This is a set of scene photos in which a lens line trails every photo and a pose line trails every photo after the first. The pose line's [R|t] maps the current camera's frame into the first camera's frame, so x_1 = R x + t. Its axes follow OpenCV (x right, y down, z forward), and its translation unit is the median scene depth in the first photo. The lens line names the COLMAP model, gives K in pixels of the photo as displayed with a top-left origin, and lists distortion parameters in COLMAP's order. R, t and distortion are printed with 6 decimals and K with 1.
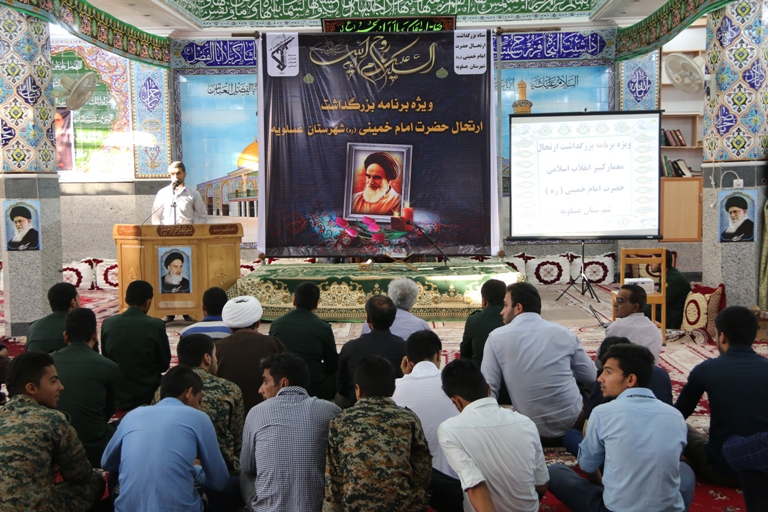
lens RADIAL K [[1112.2, 0, 383.7], [0, 1112.2, 255.9], [0, 0, 1]] dist [0.106302, 0.000000]
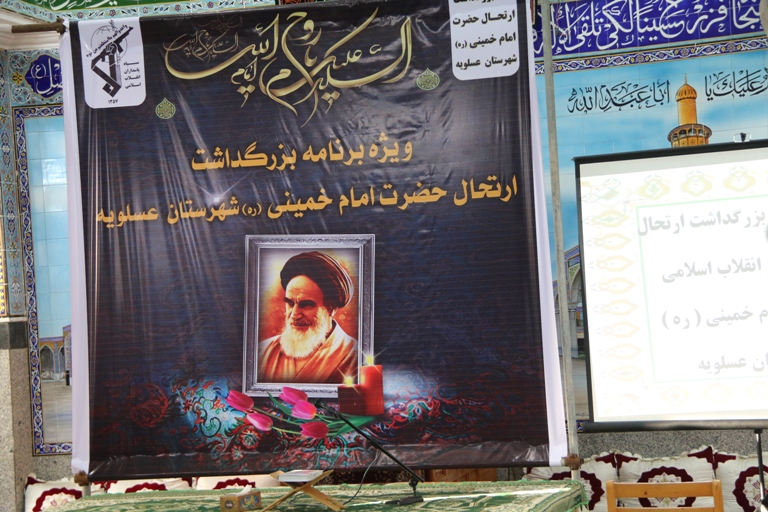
lens RADIAL K [[1812.0, 0, 384.6], [0, 1812.0, 260.5], [0, 0, 1]] dist [0.540527, 0.000000]
pose [[0.972900, -0.046234, -0.226557, 0.204710], [0.027854, 0.996105, -0.083664, -0.023041], [0.229542, 0.075086, 0.970398, 0.248497]]
